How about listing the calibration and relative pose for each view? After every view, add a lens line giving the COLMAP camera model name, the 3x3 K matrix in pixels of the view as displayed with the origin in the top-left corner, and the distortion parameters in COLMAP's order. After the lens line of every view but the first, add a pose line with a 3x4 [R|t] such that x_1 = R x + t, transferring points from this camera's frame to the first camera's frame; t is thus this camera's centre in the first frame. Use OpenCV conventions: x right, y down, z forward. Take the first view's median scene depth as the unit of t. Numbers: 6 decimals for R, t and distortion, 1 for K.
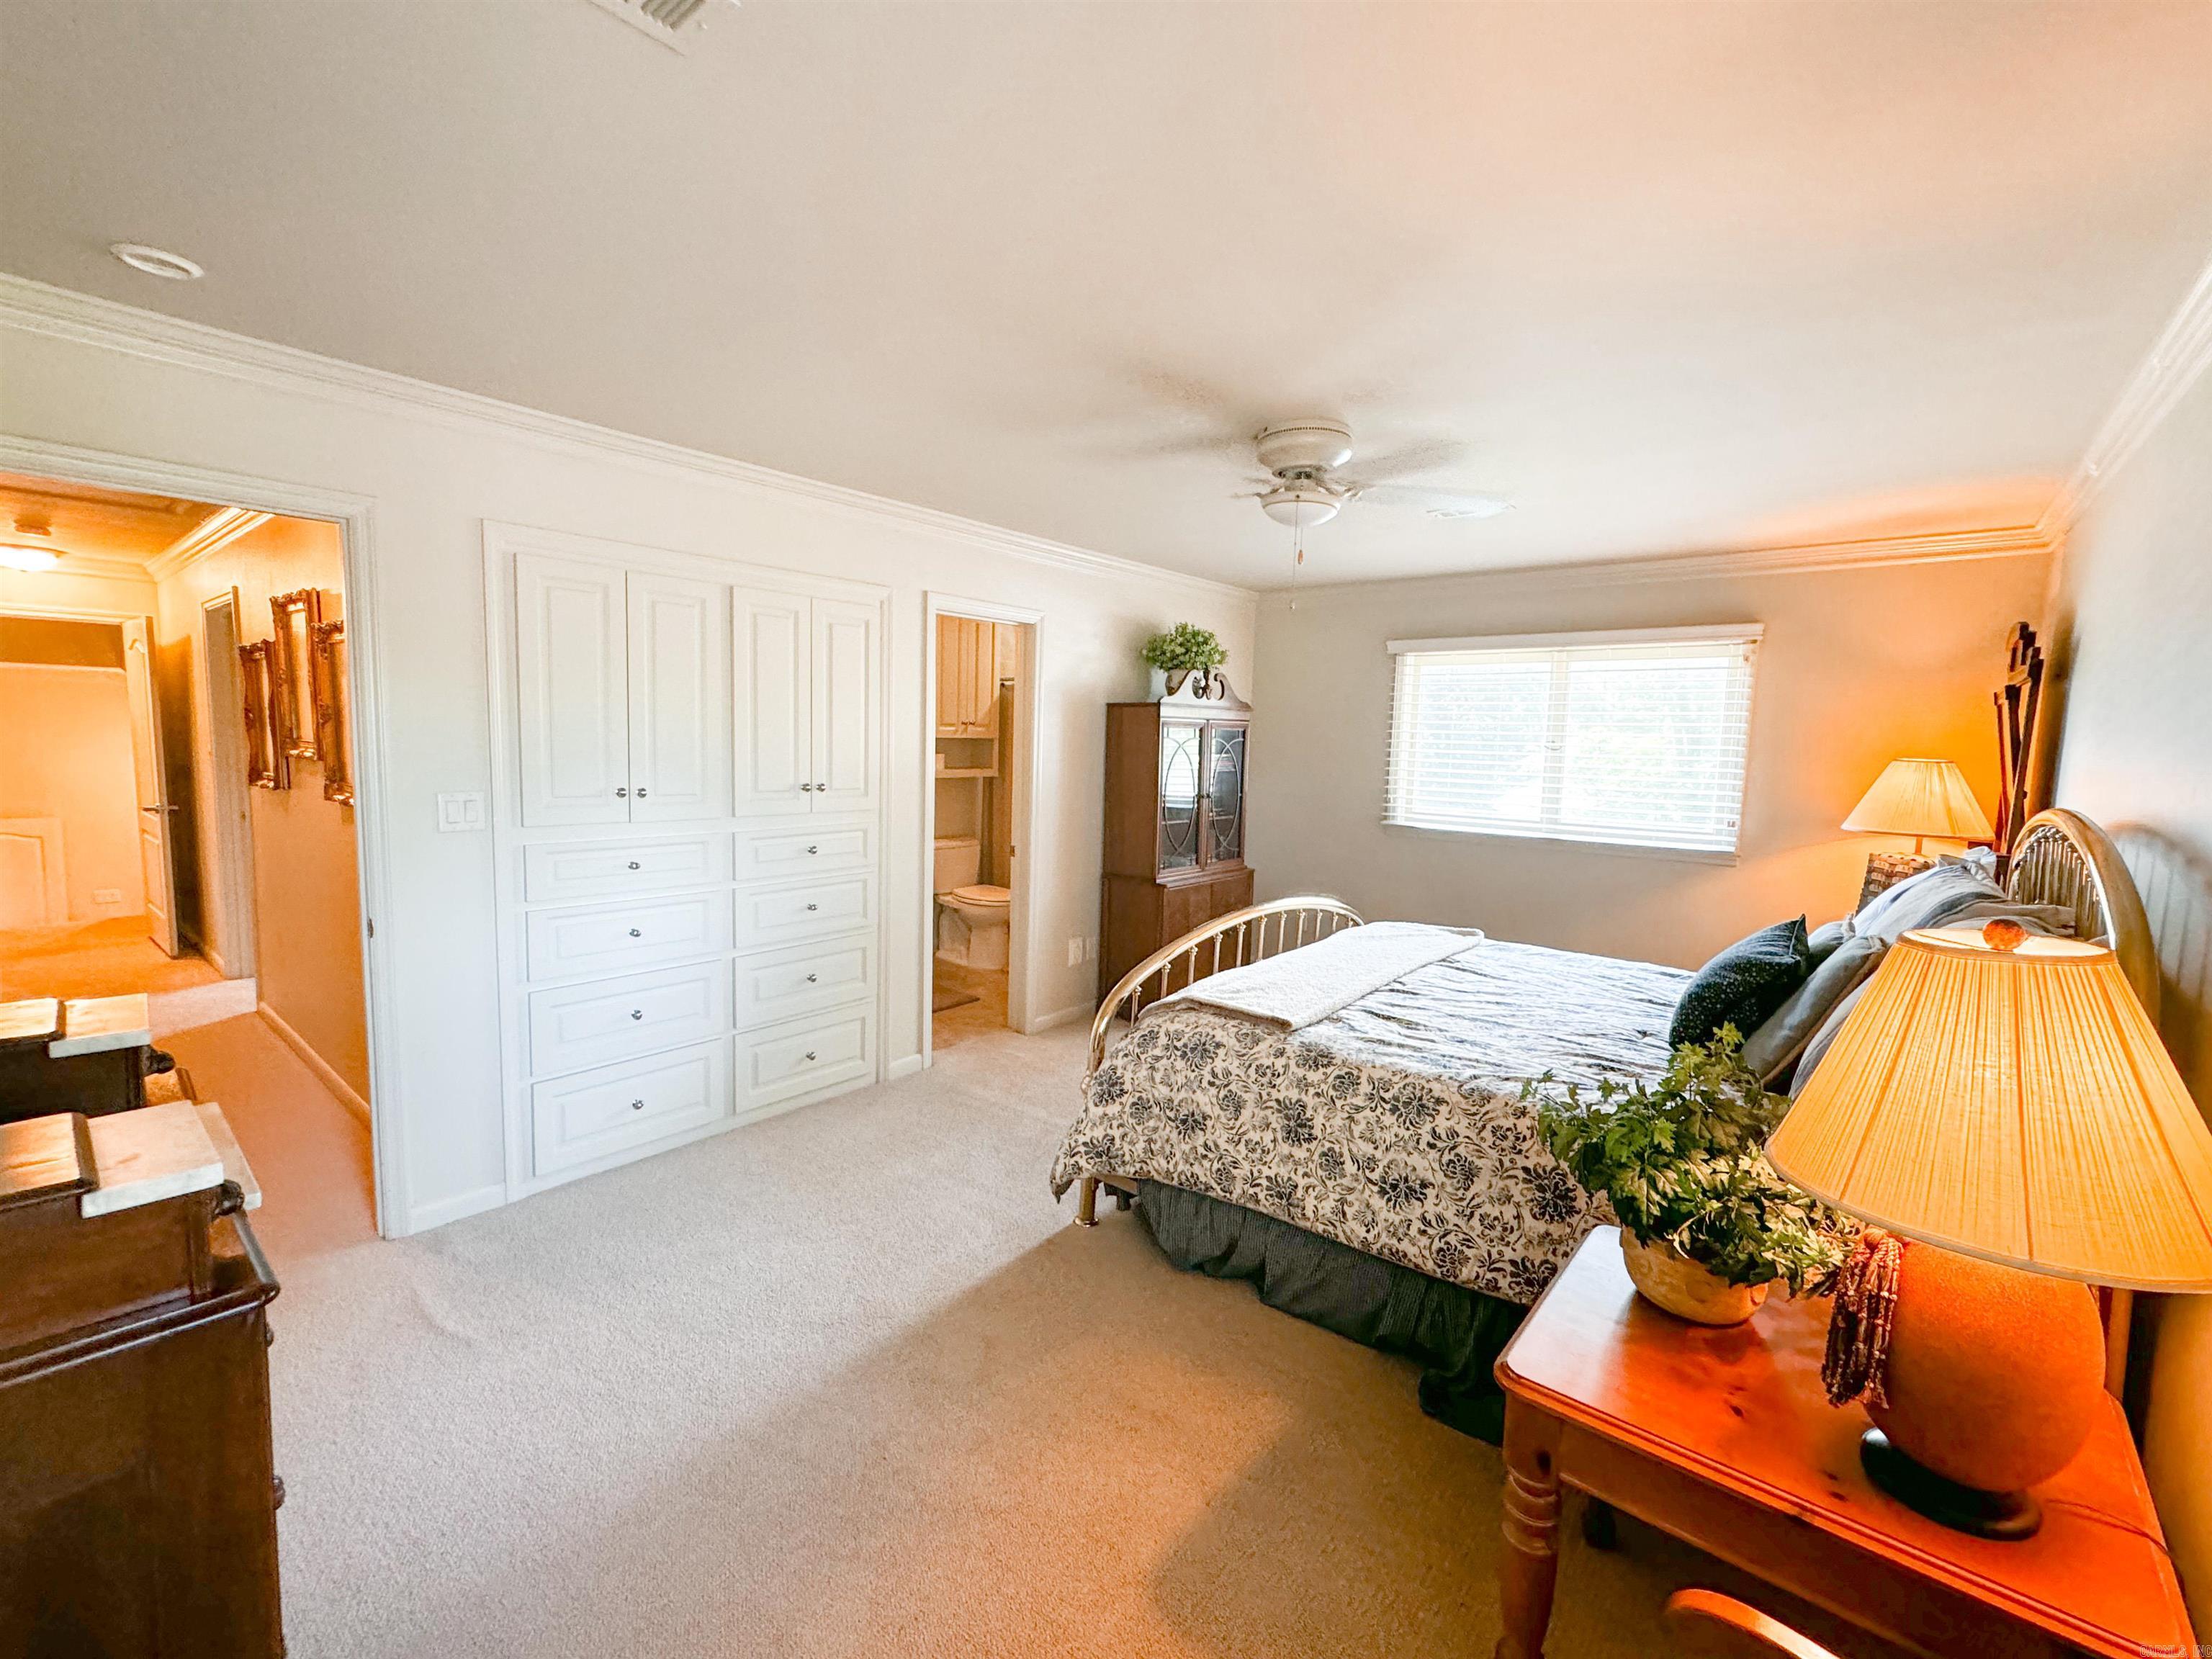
lens RADIAL K [[989.8, 0, 1106.1], [0, 989.8, 836.4], [0, 0, 1]] dist [-0.003788, -0.000096]
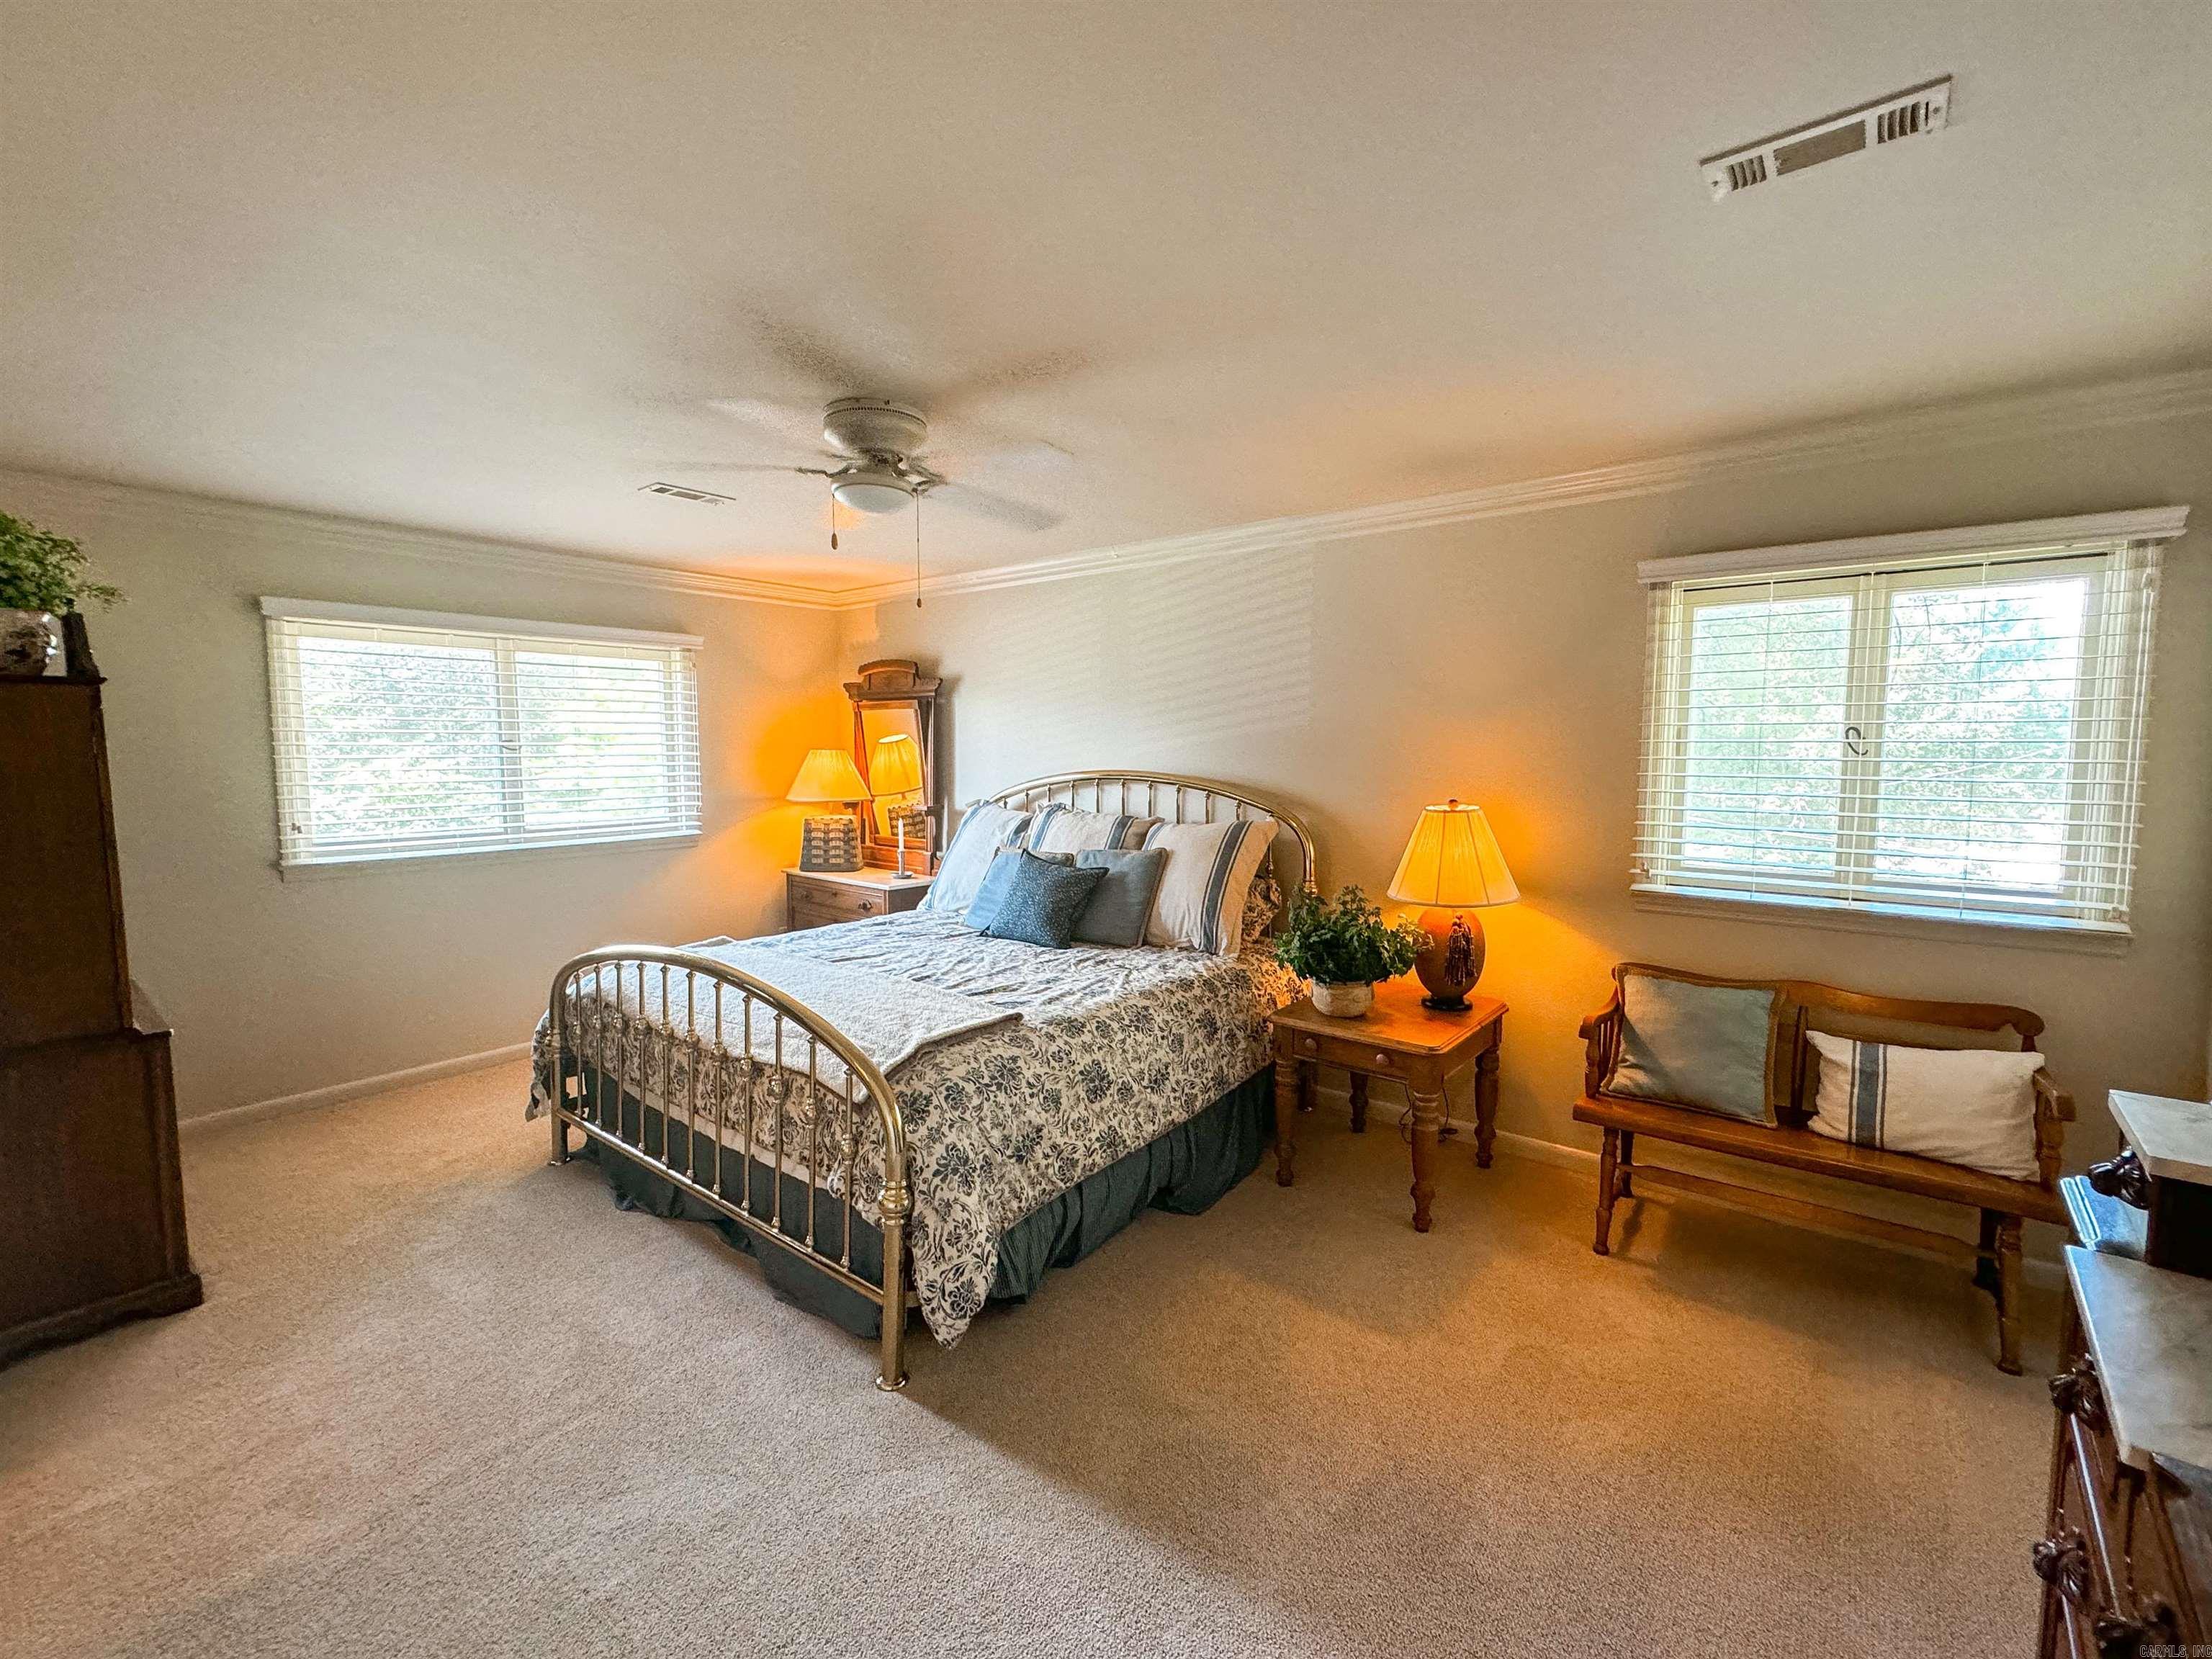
lens RADIAL K [[956.1, 0, 1110.9], [0, 956.1, 818.2], [0, 0, 1]] dist [0.004189, 0.000212]
pose [[-0.035968, -0.105719, 0.993745, -0.821836], [0.101498, 0.988860, 0.108873, -0.121500], [-0.994185, 0.104780, -0.024837, 0.919500]]
